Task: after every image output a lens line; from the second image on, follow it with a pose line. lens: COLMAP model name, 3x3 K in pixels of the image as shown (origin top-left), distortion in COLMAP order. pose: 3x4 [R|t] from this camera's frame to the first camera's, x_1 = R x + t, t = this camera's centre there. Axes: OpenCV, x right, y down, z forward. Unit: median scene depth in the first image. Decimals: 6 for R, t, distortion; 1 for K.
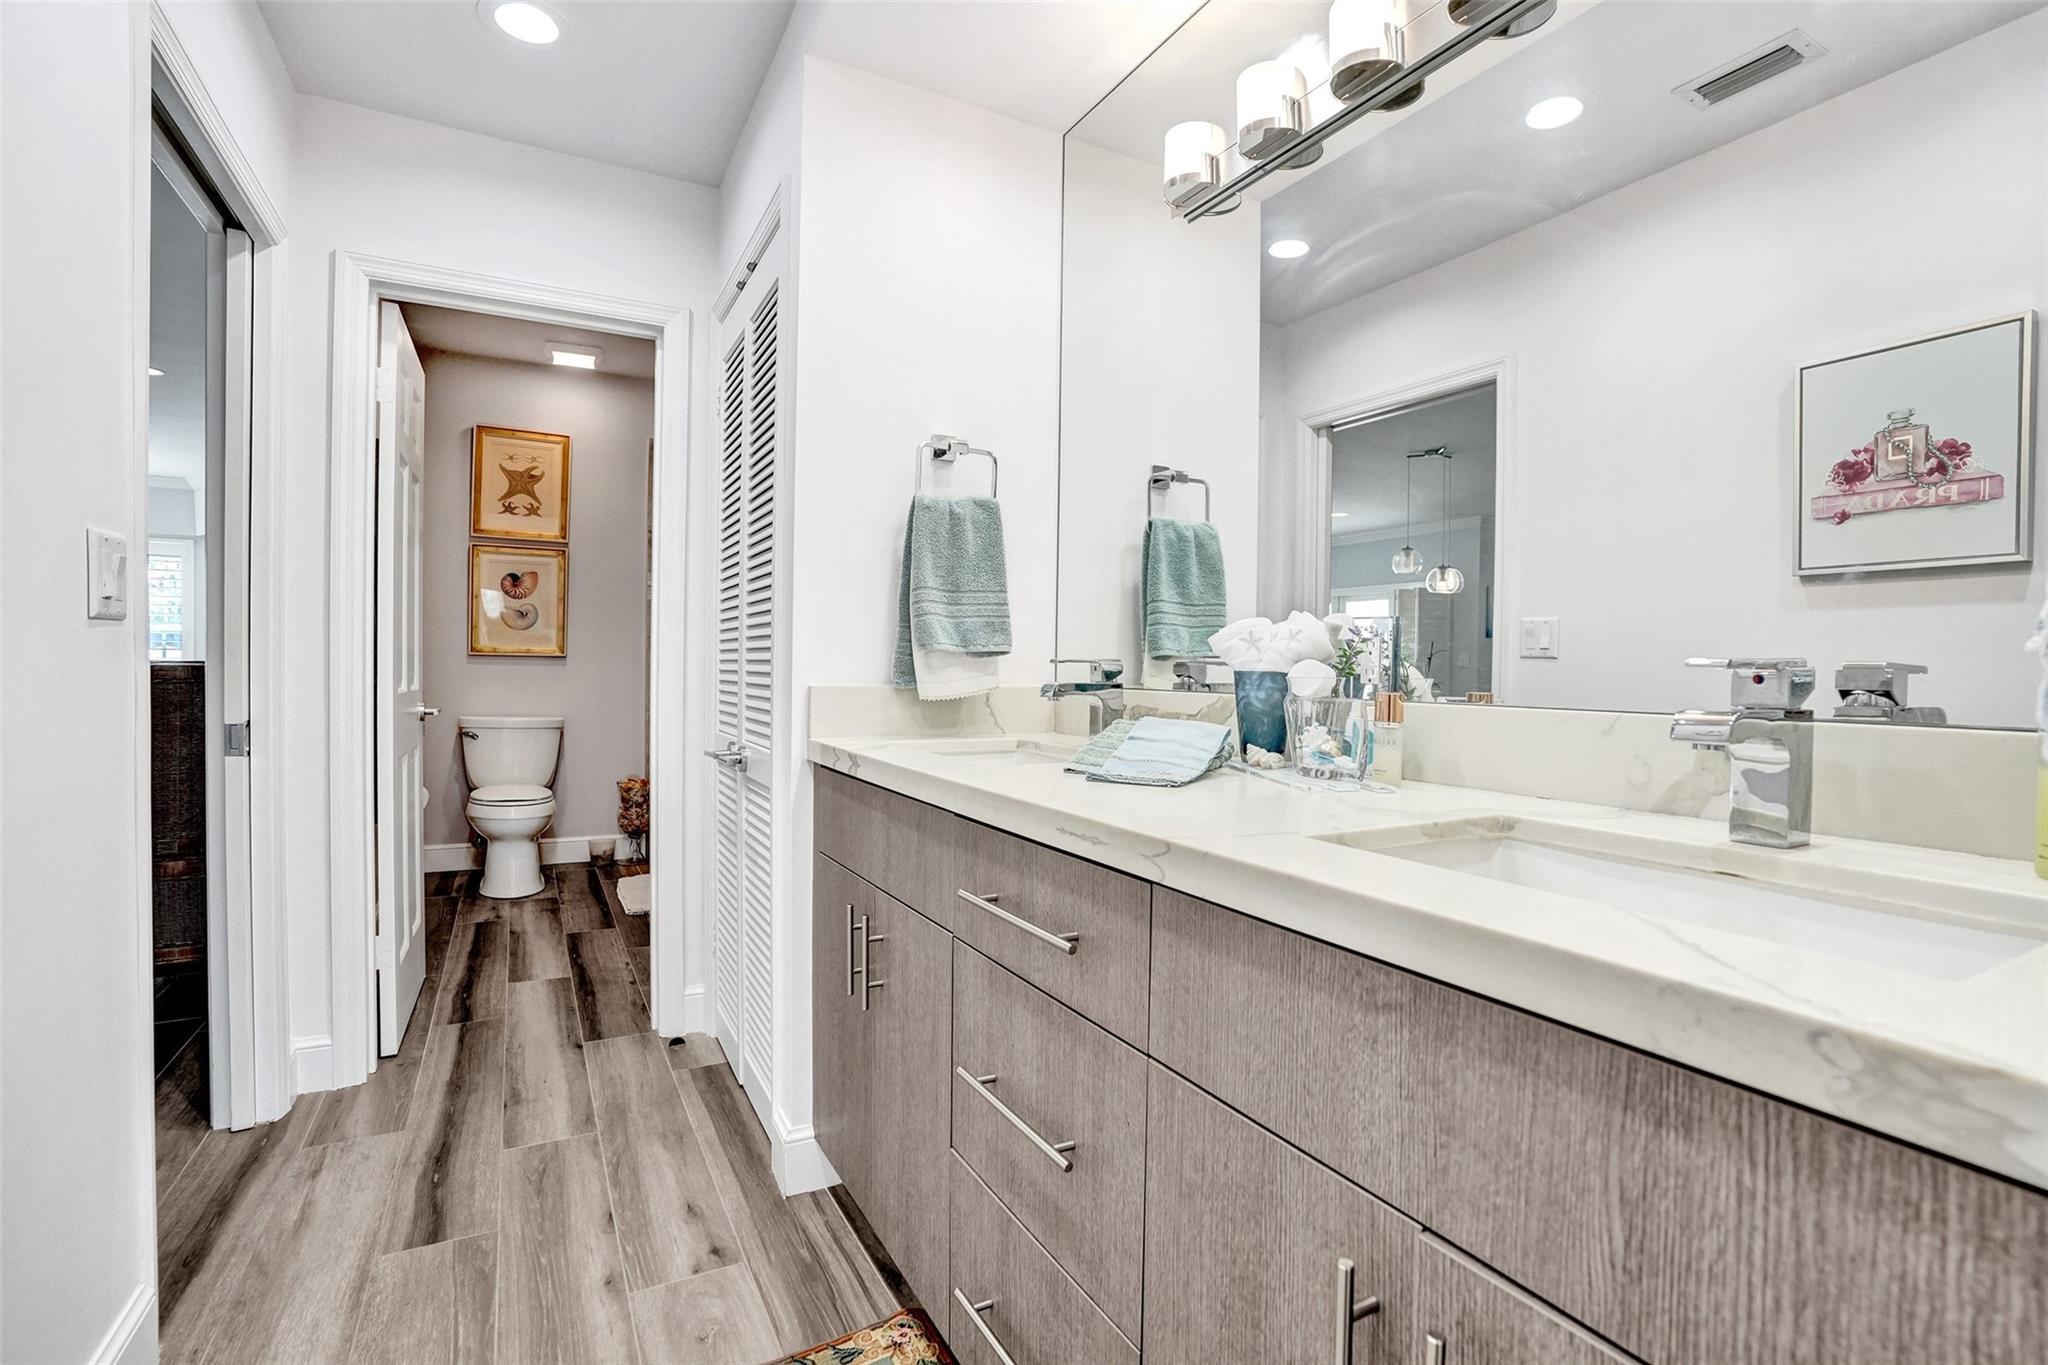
lens RADIAL K [[1033.8, 0, 1072.3], [0, 1033.8, 685.8], [0, 0, 1]] dist [-0.044497, 0.019737]
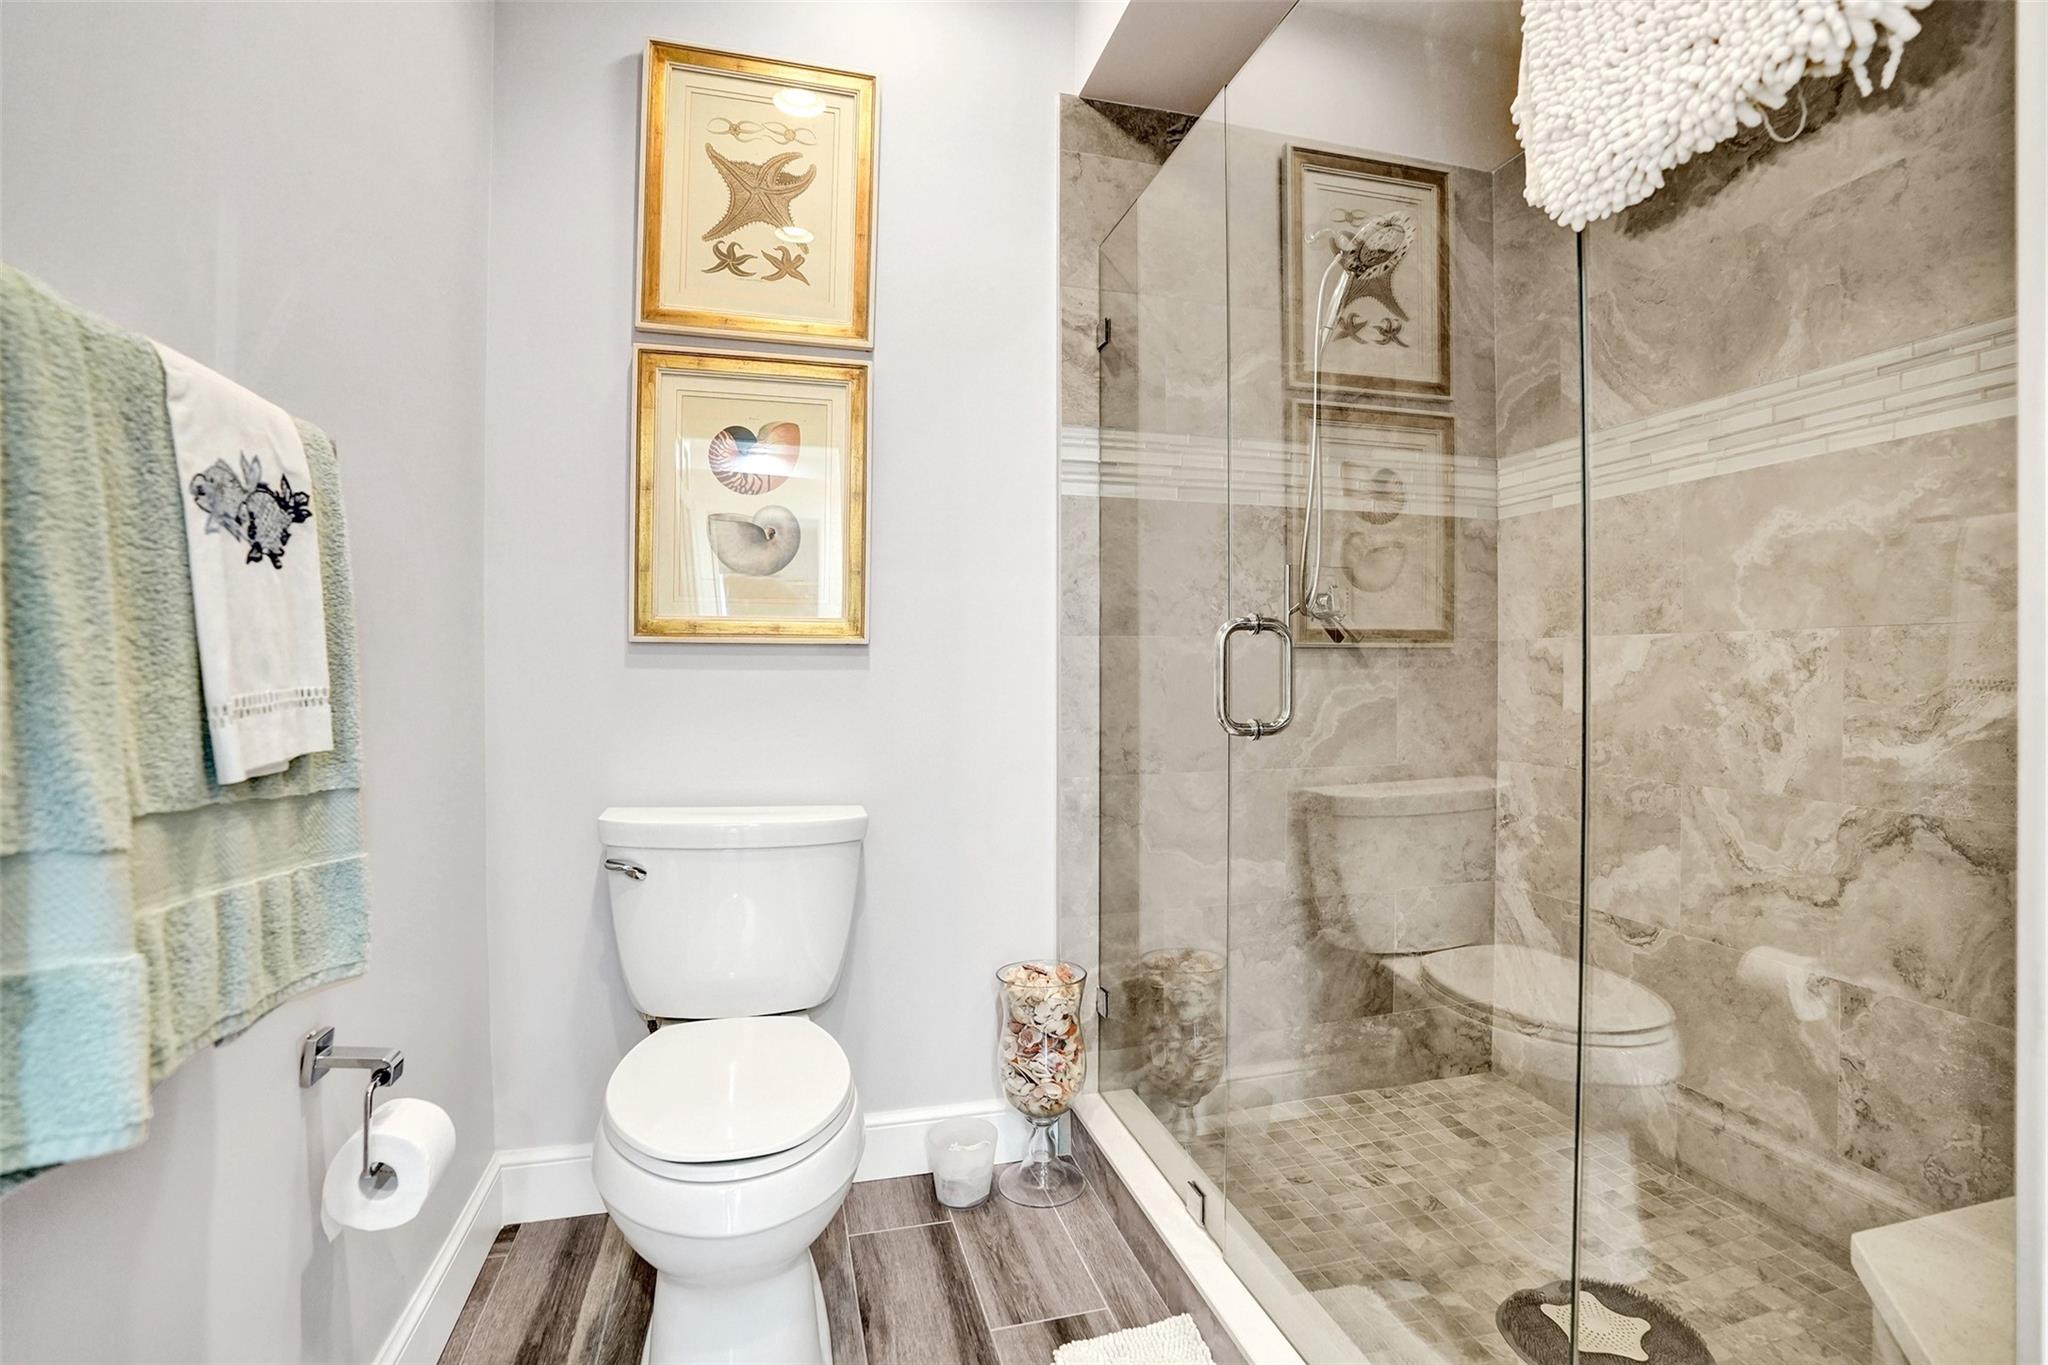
lens RADIAL K [[1033.8, 0, 1032.3], [0, 1033.8, 677.0], [0, 0, 1]] dist [-0.044497, 0.019737]
pose [[0.973256, -0.012915, -0.229358, -0.355263], [0.008747, 0.999778, -0.019183, -0.008676], [0.229555, 0.016664, 0.973153, 0.654892]]
